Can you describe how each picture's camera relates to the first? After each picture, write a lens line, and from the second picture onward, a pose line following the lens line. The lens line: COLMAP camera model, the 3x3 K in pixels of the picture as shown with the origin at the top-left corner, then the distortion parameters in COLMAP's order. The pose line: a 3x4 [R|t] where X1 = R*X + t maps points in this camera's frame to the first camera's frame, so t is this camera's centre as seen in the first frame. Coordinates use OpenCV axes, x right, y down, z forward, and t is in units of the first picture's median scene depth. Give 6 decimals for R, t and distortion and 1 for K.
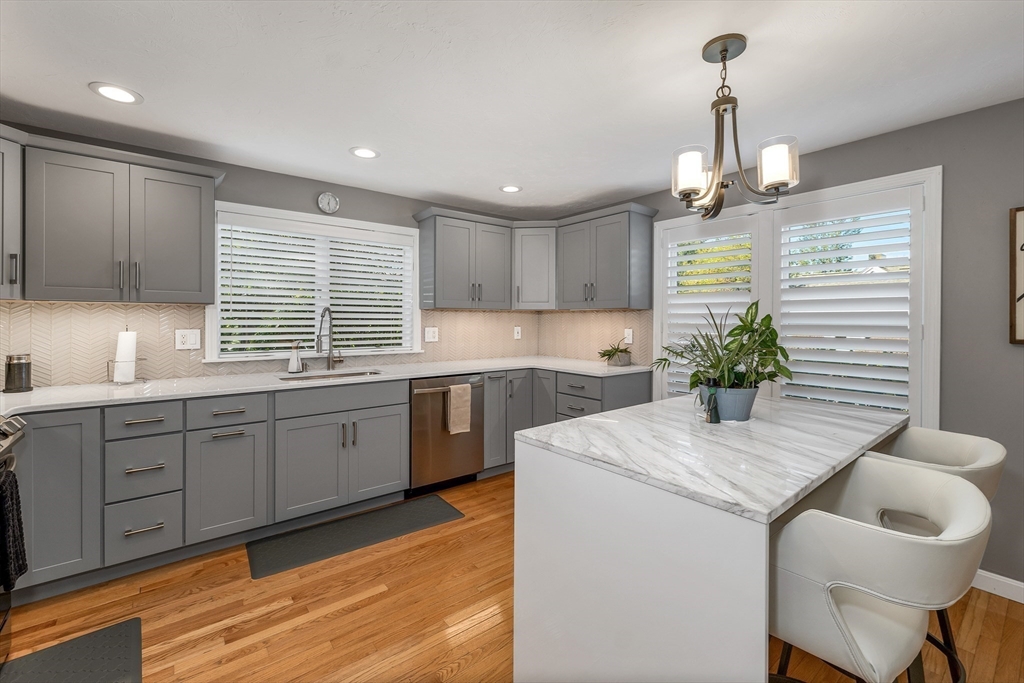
lens RADIAL K [[437.8, 0, 518.0], [0, 437.8, 324.6], [0, 0, 1]] dist [0.010504, -0.000076]
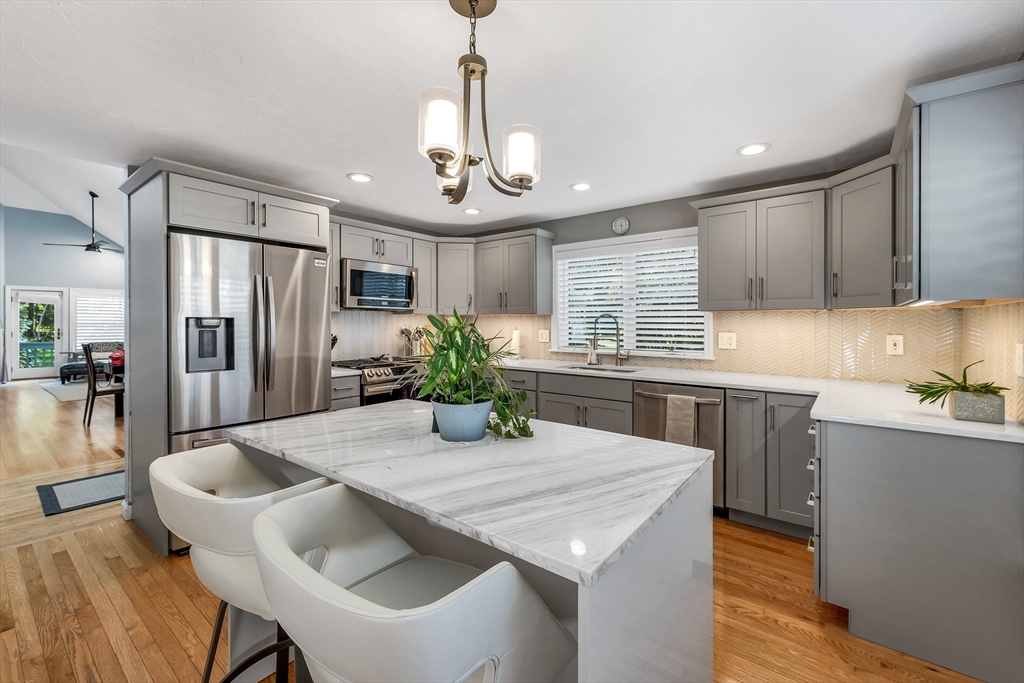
lens RADIAL K [[437.8, 0, 518.0], [0, 437.8, 324.6], [0, 0, 1]] dist [0.010504, -0.000076]
pose [[0.235497, 0.001348, -0.971874, 0.688648], [-0.009945, 0.999950, -0.001023, -0.004873], [0.971824, 0.009906, 0.235499, 0.473241]]
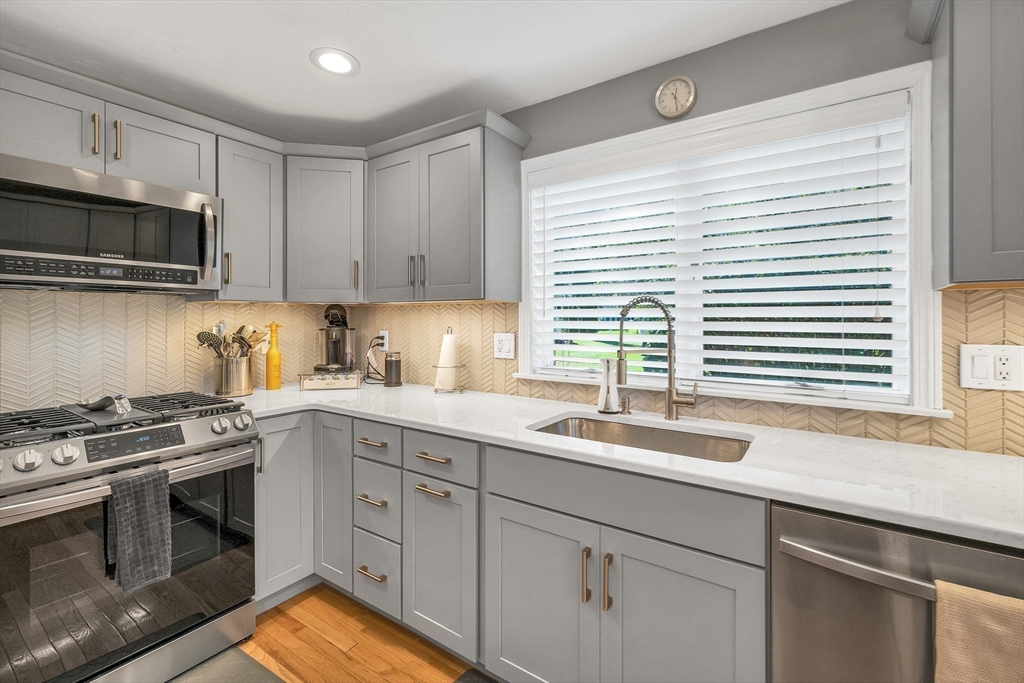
lens RADIAL K [[437.8, 0, 518.0], [0, 437.8, 324.6], [0, 0, 1]] dist [0.010504, -0.000076]
pose [[0.293551, 0.008564, -0.955905, 0.015190], [-0.009765, 0.999935, 0.005960, -0.008728], [0.955893, 0.007585, 0.293616, 0.701755]]
